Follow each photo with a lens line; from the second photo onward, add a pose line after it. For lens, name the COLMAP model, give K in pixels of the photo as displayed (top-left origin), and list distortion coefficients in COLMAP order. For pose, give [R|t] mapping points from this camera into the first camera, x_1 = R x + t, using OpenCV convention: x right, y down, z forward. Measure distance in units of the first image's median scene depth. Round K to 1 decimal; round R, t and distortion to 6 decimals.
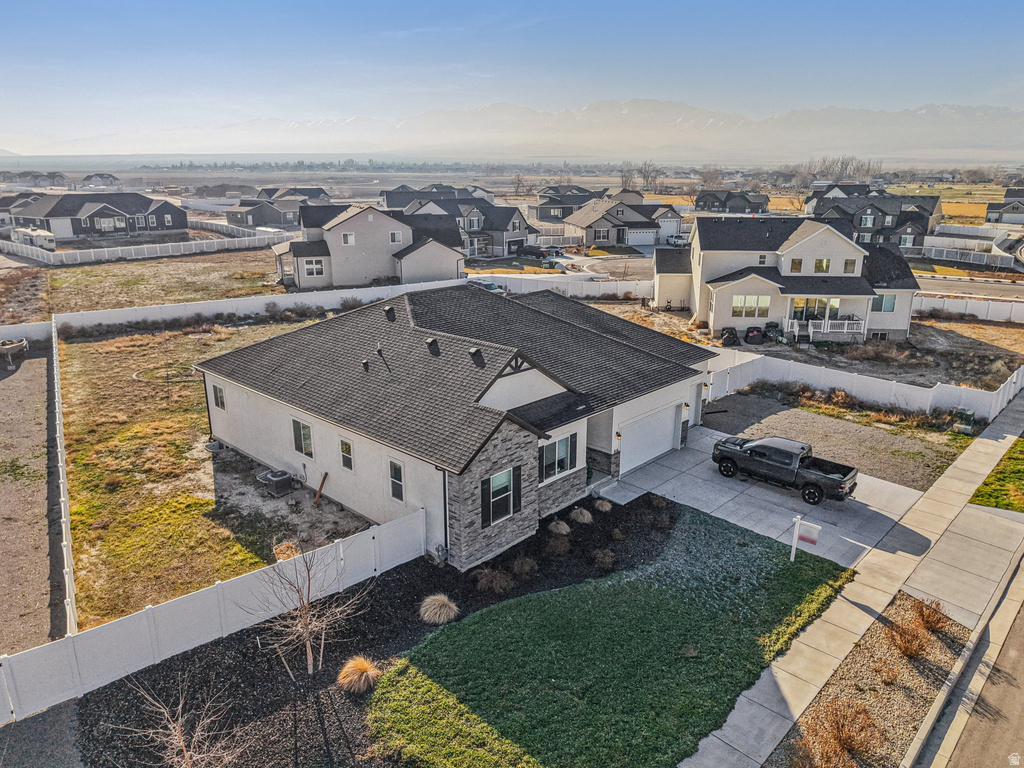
lens RADIAL K [[709.5, 0, 512.0], [0, 709.5, 384.0], [0, 0, 1]] dist [0.020895, -0.019207]
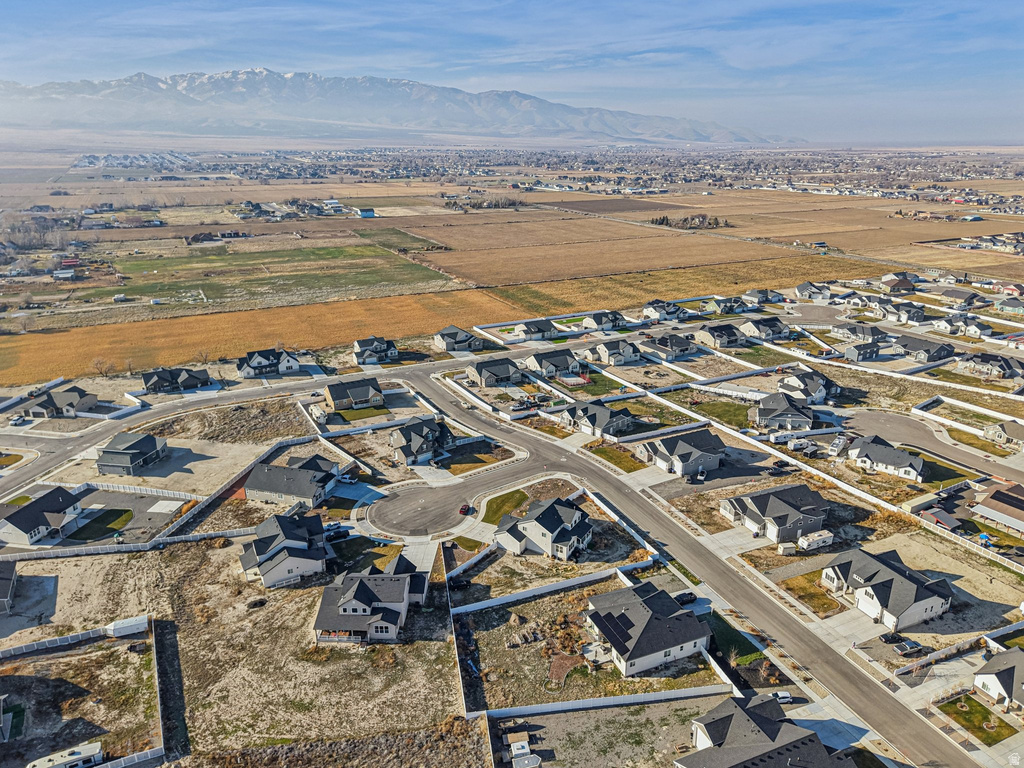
lens RADIAL K [[709.5, 0, 512.0], [0, 709.5, 384.0], [0, 0, 1]] dist [0.020895, -0.019207]
pose [[0.402912, -0.305809, 0.862637, -3.935505], [0.268200, 0.940601, 0.208179, -2.656120], [-0.875060, 0.147482, 0.460997, -0.472341]]
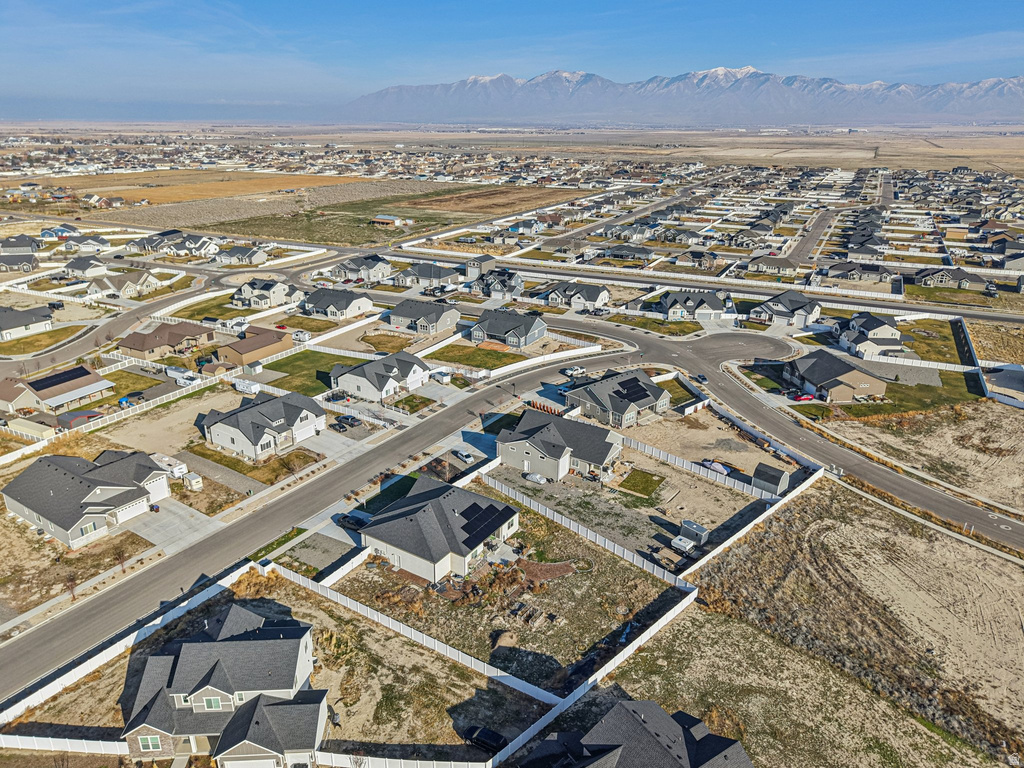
lens RADIAL K [[683.9, 0, 513.7], [0, 683.9, 400.9], [0, 0, 1]] dist [0.045717, -0.054074]
pose [[-0.979483, 0.061303, -0.191979, 0.202654], [-0.072067, 0.783072, 0.617741, -2.755158], [0.188203, 0.618902, -0.762587, 3.569360]]
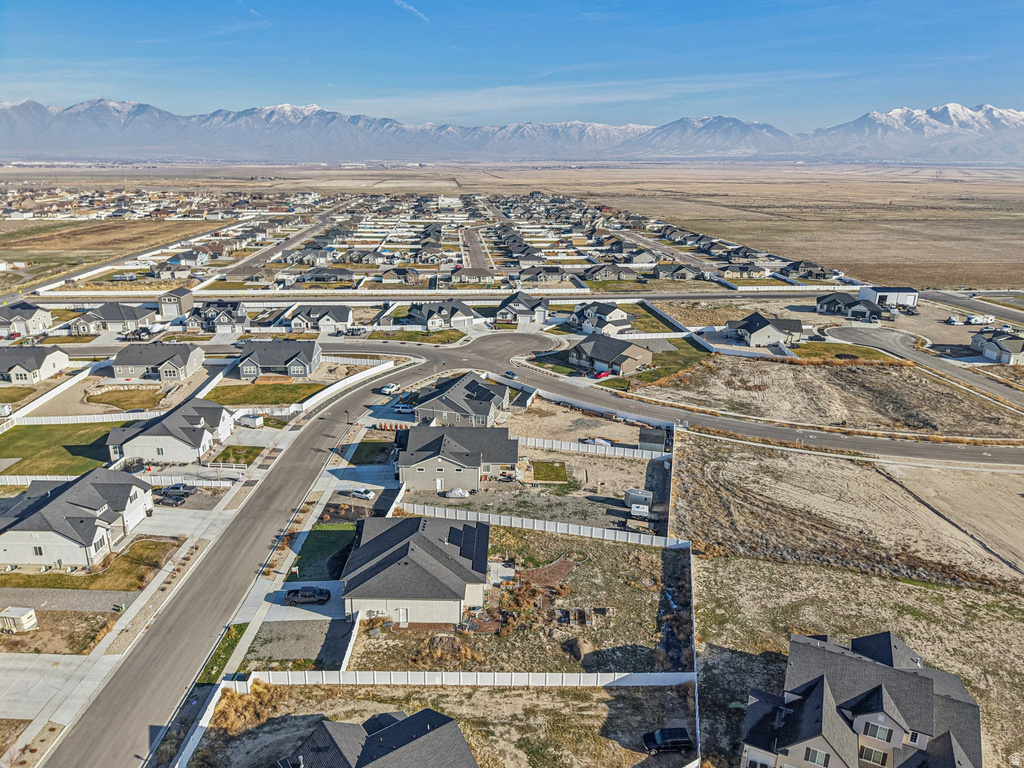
lens RADIAL K [[683.9, 0, 513.7], [0, 683.9, 400.9], [0, 0, 1]] dist [0.045717, -0.054074]
pose [[-0.720879, 0.213840, -0.659247, 1.508793], [-0.212553, 0.837157, 0.503973, -2.266818], [0.659663, 0.503429, -0.558037, 2.805014]]
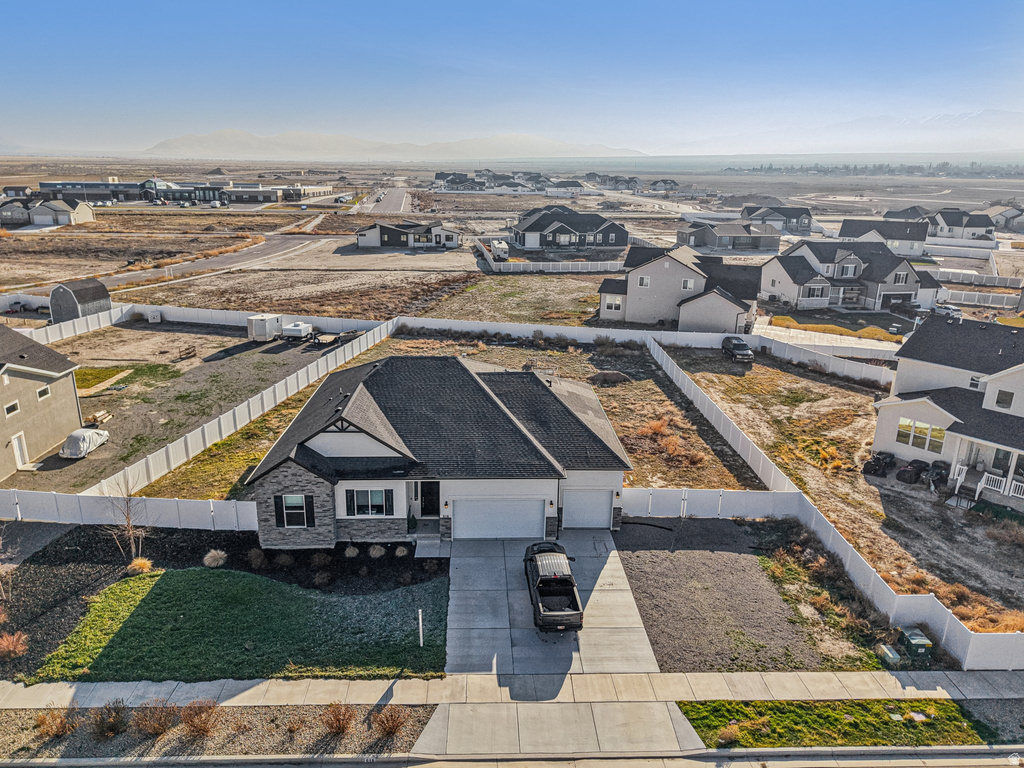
lens RADIAL K [[694.1, 0, 509.3], [0, 694.1, 386.9], [0, 0, 1]] dist [0.025986, -0.028788]
pose [[0.717667, 0.218932, -0.661076, 0.953805], [-0.211746, 0.972952, 0.092345, -0.254650], [0.663413, 0.073708, 0.744614, 0.155131]]
